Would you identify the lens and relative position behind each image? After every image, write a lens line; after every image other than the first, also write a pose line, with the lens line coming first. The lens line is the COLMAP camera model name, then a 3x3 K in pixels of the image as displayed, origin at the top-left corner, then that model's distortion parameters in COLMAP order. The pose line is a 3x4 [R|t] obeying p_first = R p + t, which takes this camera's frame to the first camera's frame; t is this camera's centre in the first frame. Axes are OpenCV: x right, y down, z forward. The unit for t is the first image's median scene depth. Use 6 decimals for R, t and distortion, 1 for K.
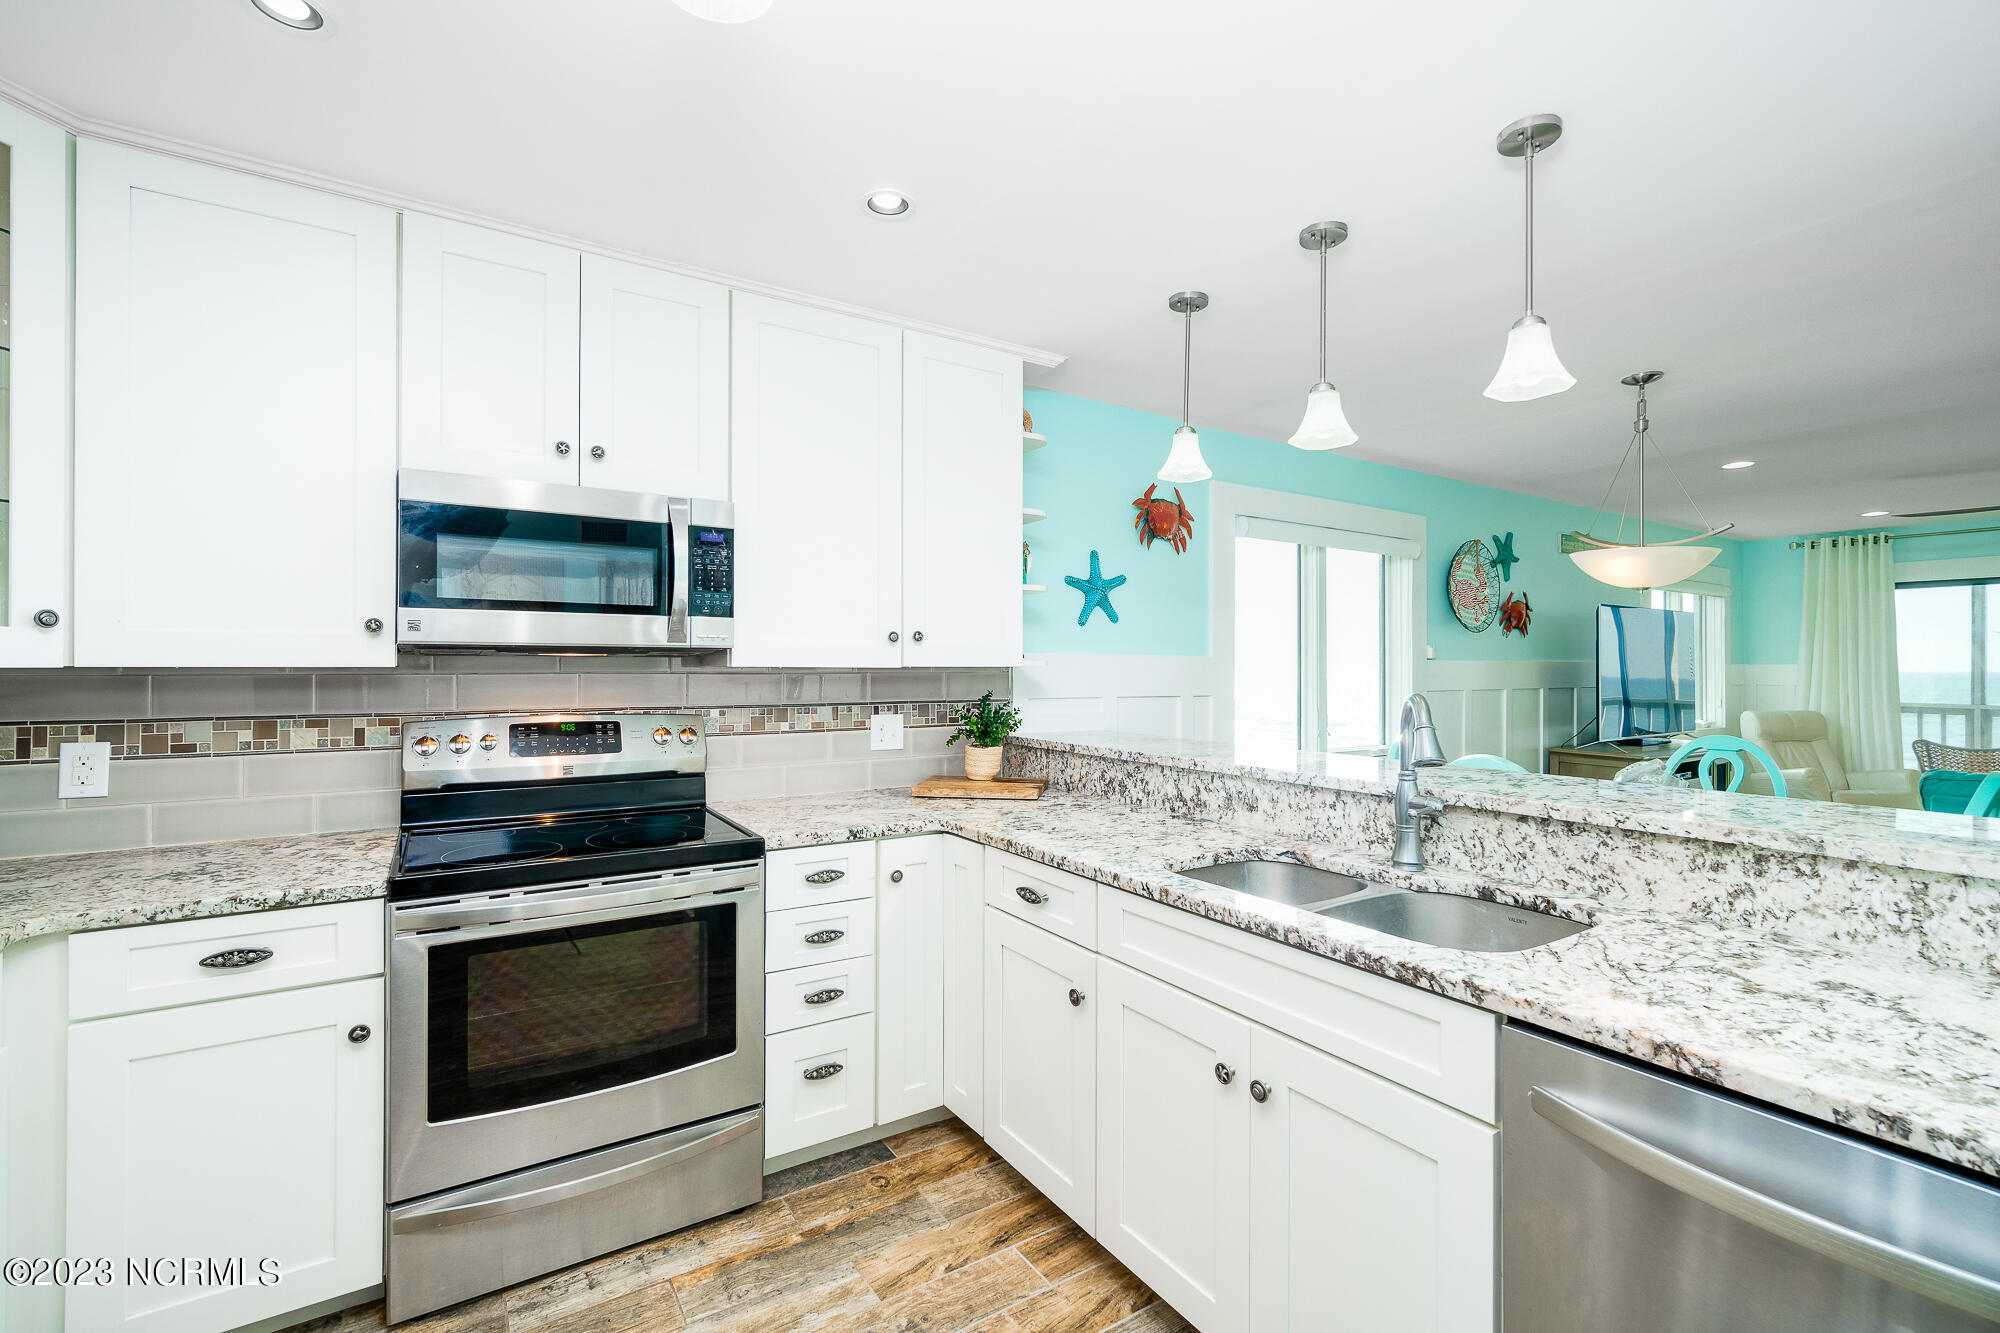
lens RADIAL K [[877.0, 0, 992.2], [0, 877.0, 661.5], [0, 0, 1]] dist [-0.002388, 0.001621]
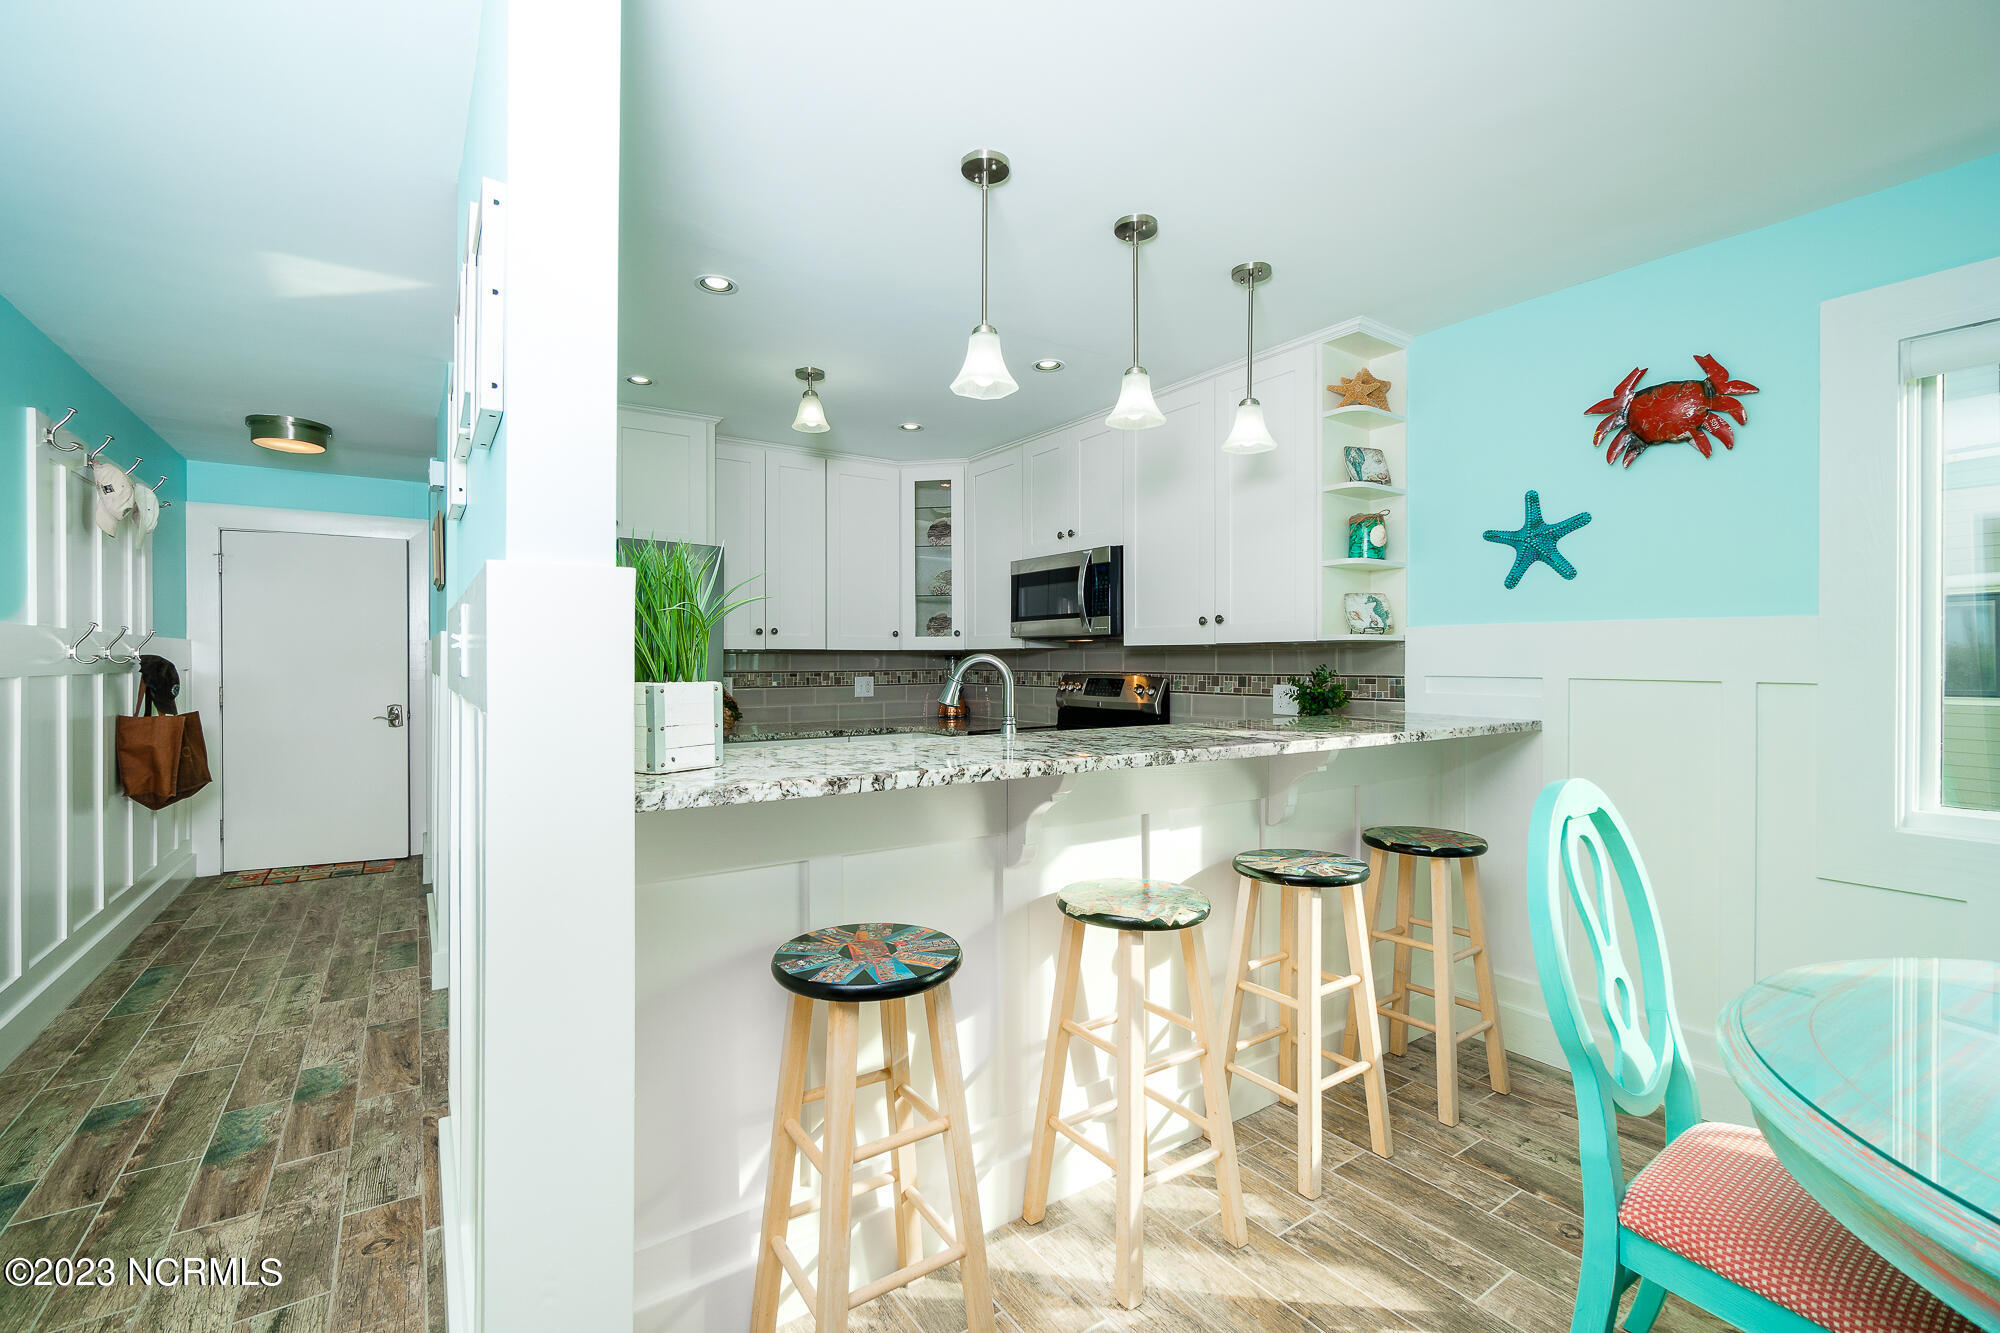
lens RADIAL K [[861.8, 0, 991.9], [0, 861.8, 657.4], [0, 0, 1]] dist [-0.004479, 0.002243]
pose [[0.011763, -0.005982, -0.999913, 1.470900], [0.005653, 0.999967, -0.005916, 0.040609], [0.999915, -0.005583, 0.011797, 0.850454]]
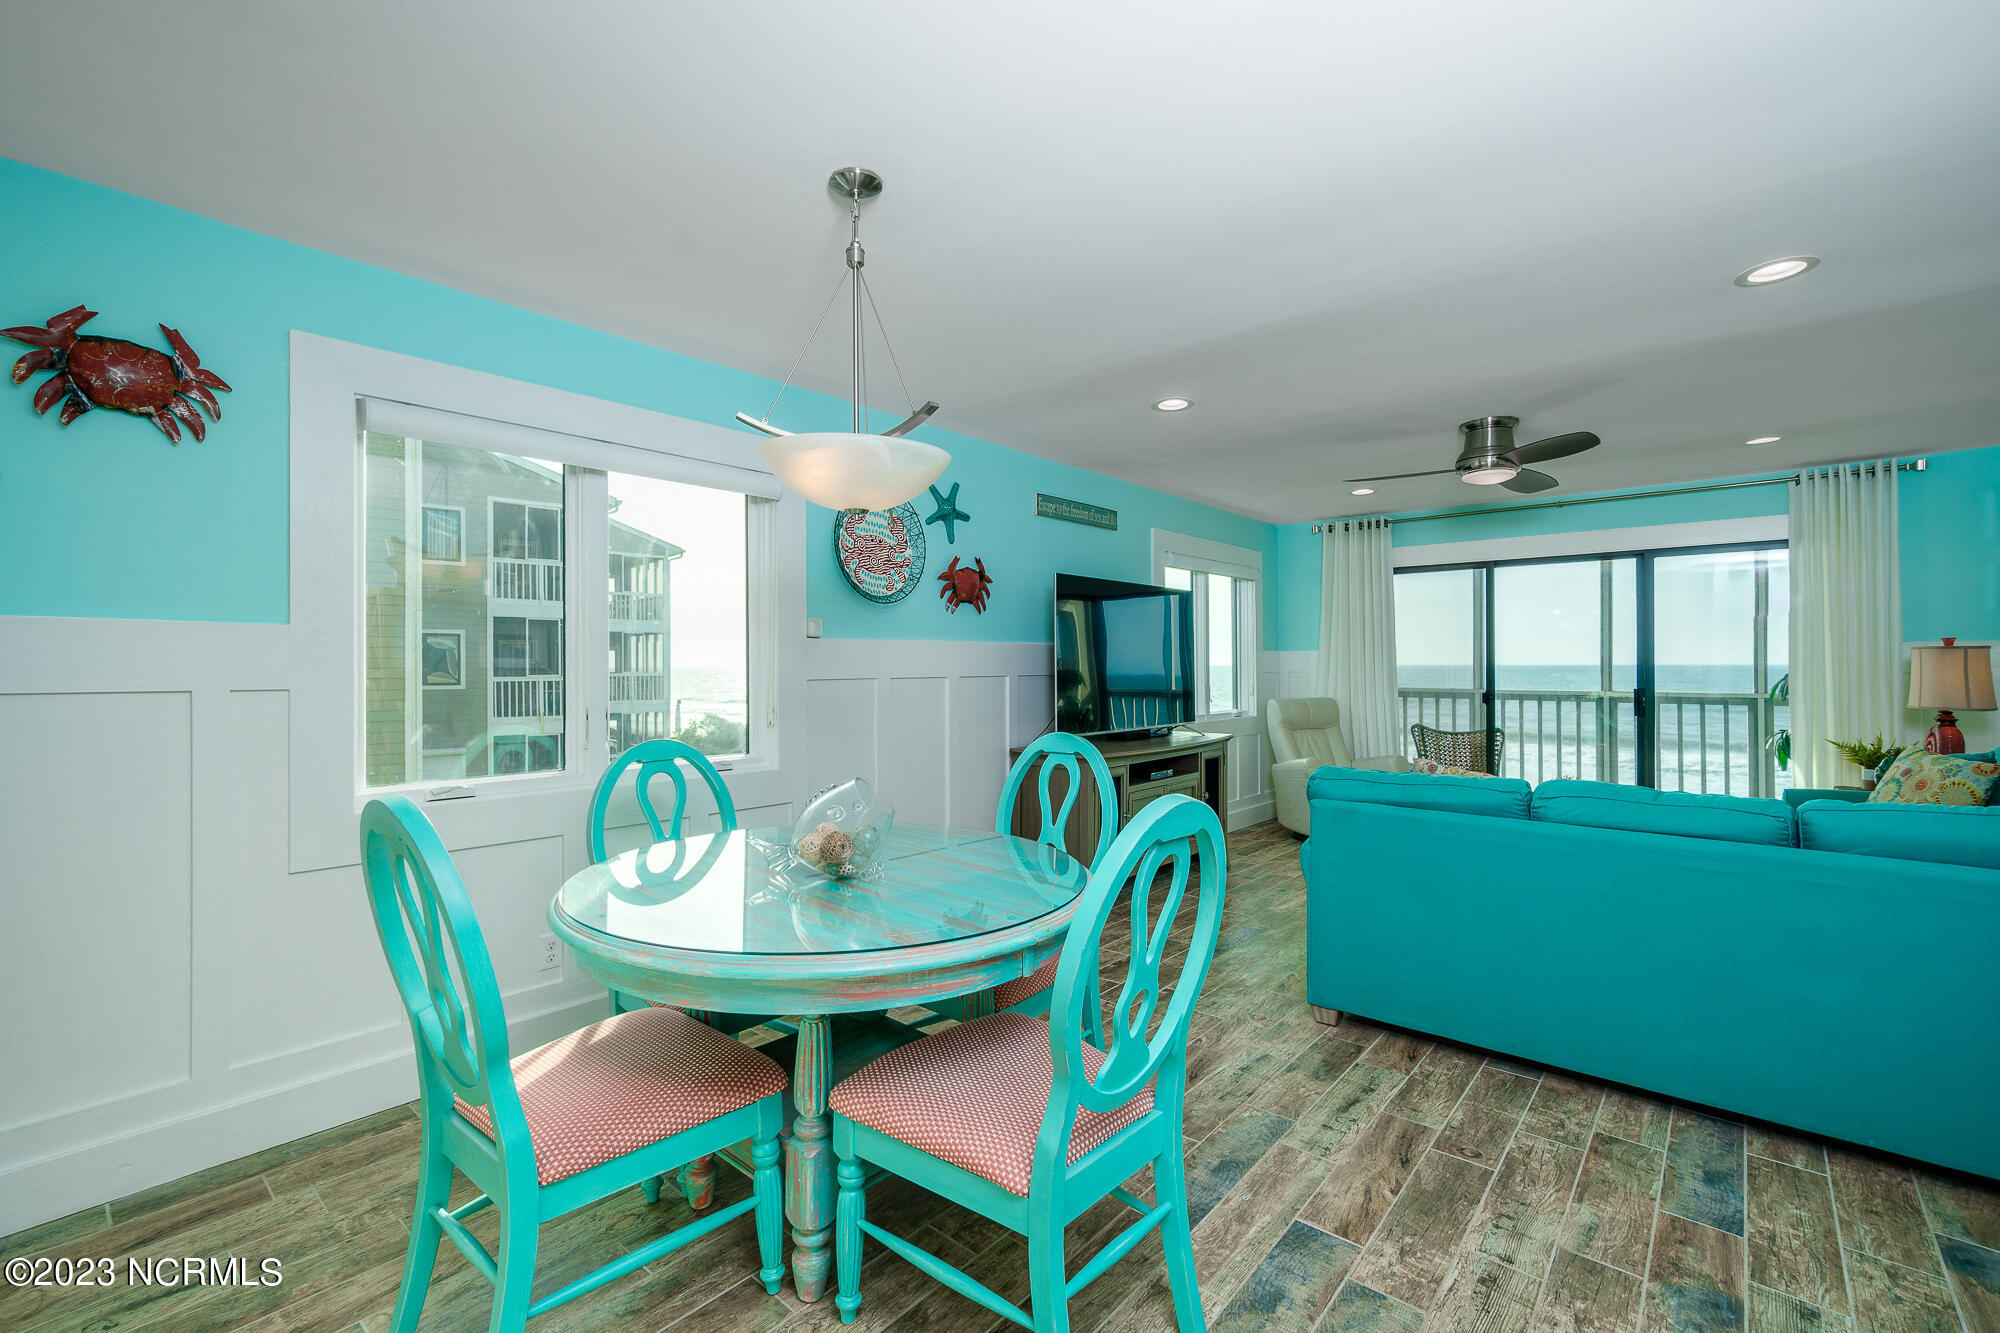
lens RADIAL K [[861.8, 0, 987.3], [0, 861.8, 660.7], [0, 0, 1]] dist [-0.004479, 0.002243]
pose [[0.963637, -0.004374, 0.267178, 1.019087], [0.003775, 0.999989, 0.002756, 0.035636], [-0.267187, -0.001647, 0.963643, 0.569307]]
